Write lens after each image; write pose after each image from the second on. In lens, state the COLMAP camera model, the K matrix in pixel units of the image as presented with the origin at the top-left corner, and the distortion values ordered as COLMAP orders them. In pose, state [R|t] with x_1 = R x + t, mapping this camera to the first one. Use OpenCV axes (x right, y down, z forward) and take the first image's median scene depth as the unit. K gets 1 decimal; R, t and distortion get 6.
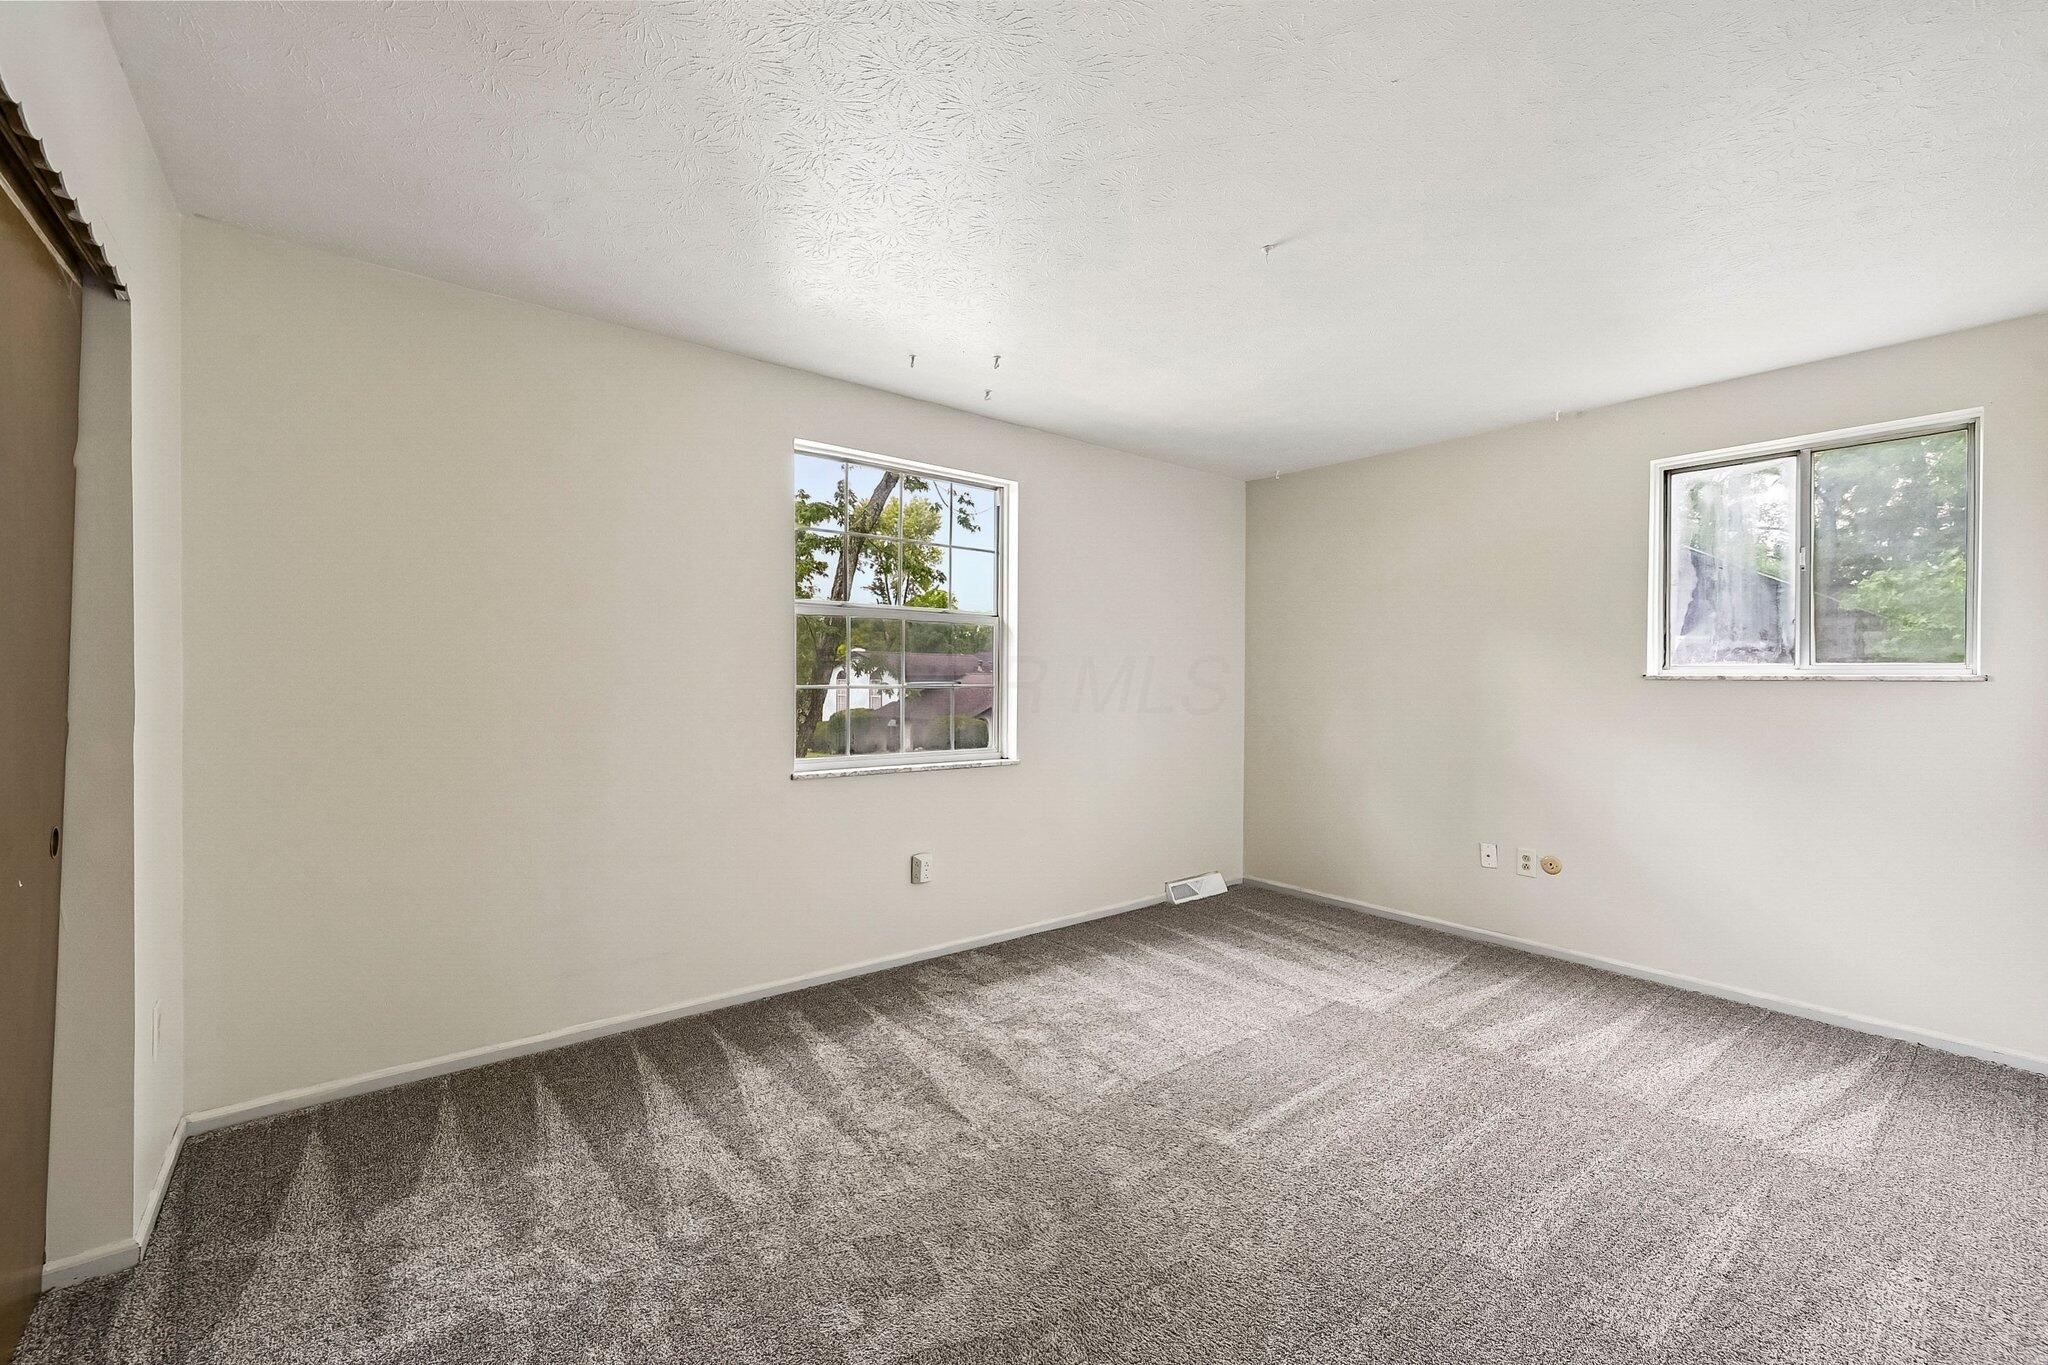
lens RADIAL K [[835.8, 0, 1017.5], [0, 835.8, 676.4], [0, 0, 1]] dist [-0.001635, -0.000151]
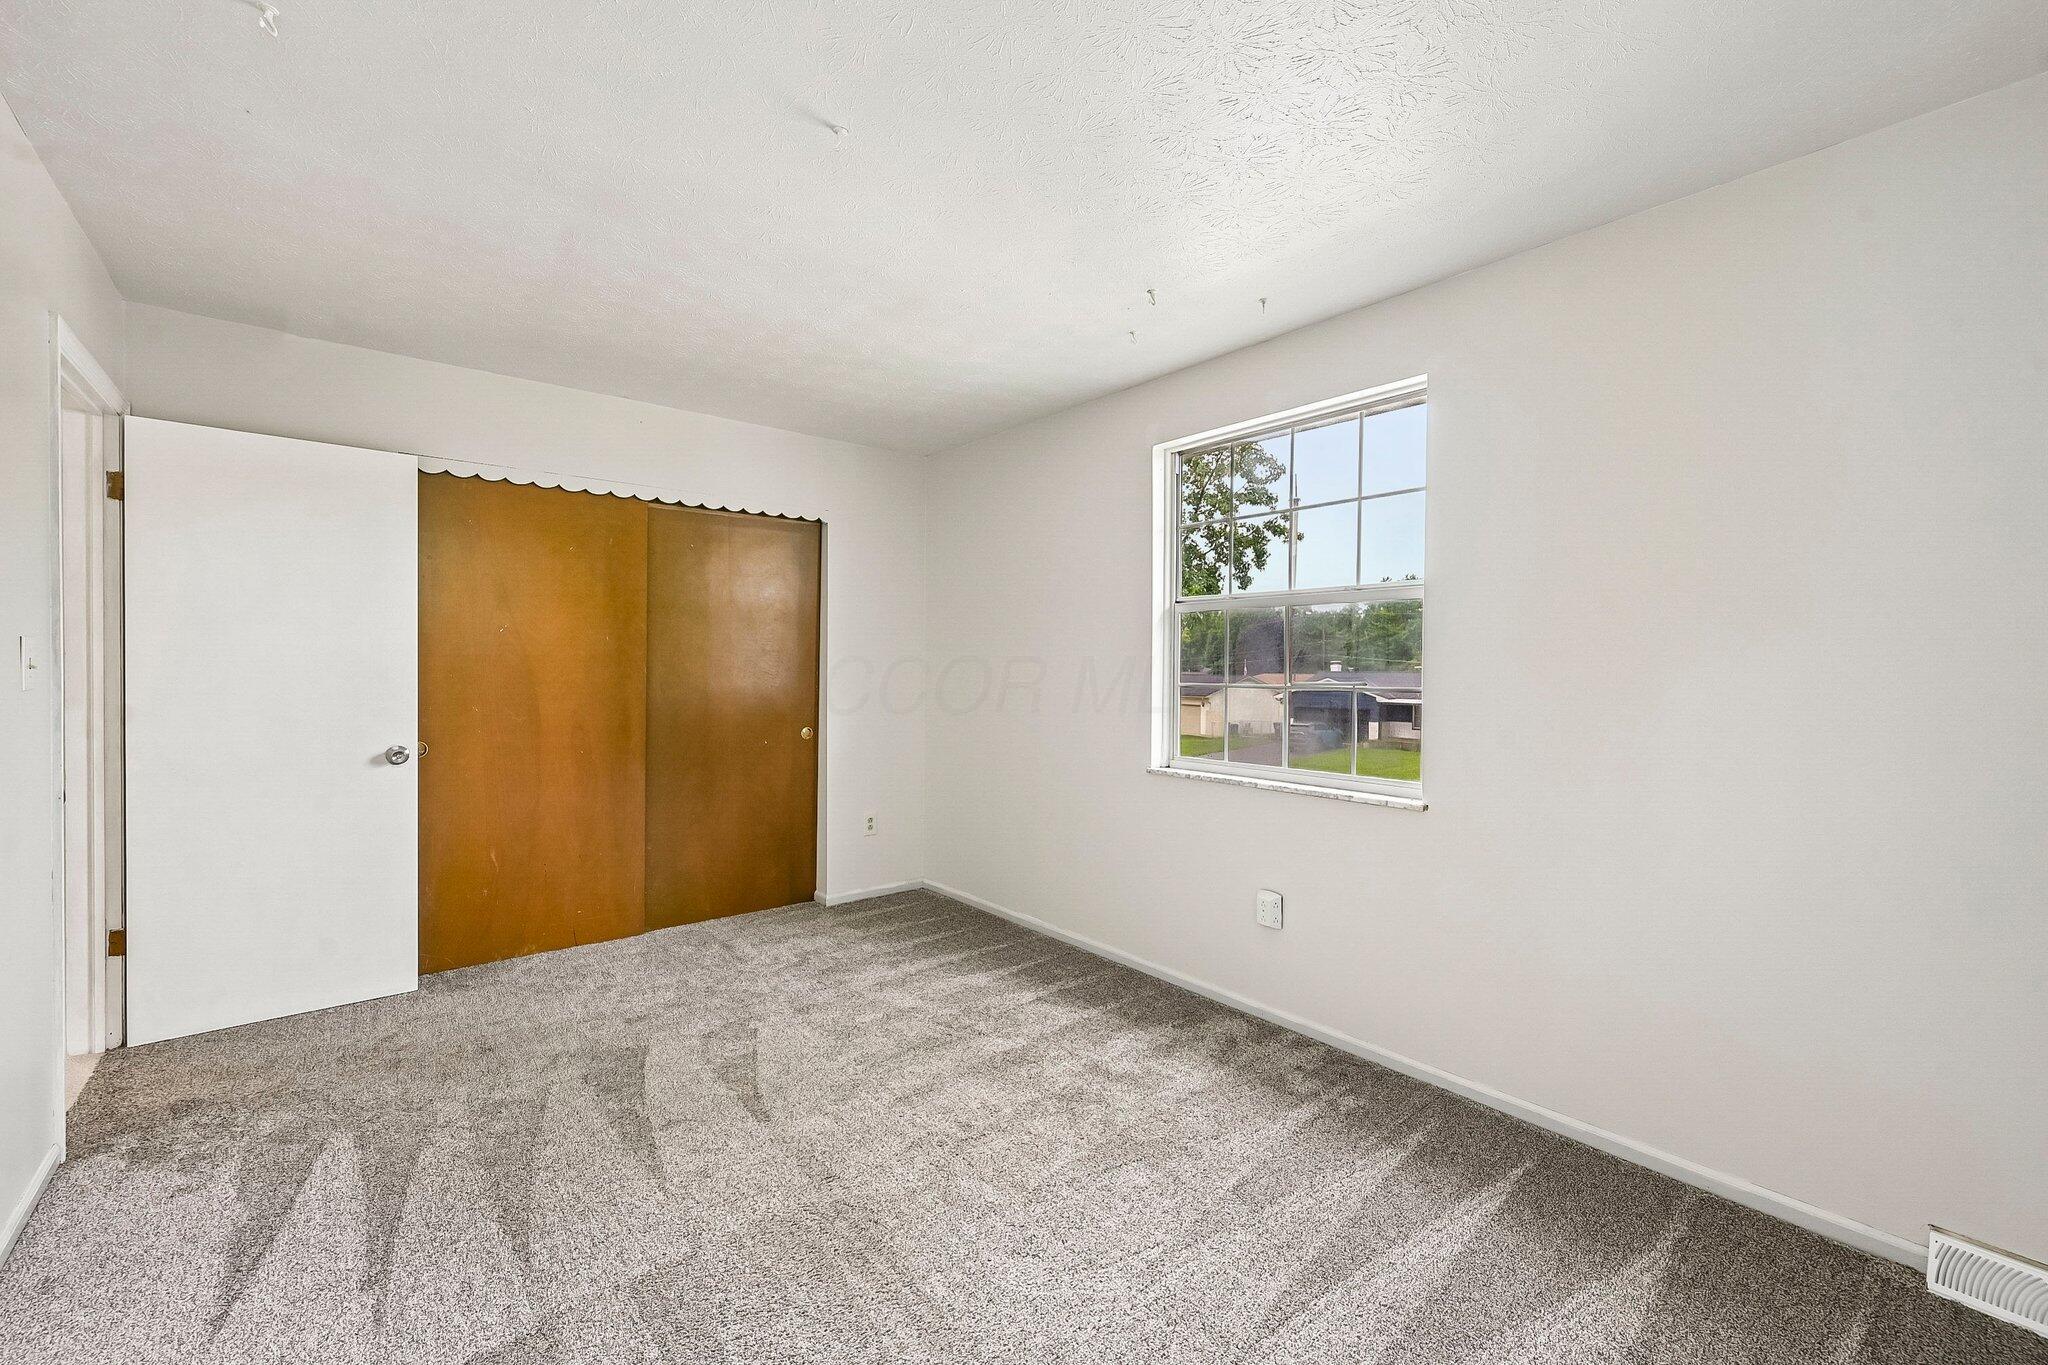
lens RADIAL K [[835.8, 0, 1021.2], [0, 835.8, 681.6], [0, 0, 1]] dist [-0.001635, -0.000151]
pose [[0.006507, 0.008536, -0.999942, 0.749014], [-0.007496, 0.999936, 0.008487, 0.002271], [0.999951, 0.007440, 0.006571, 0.803146]]
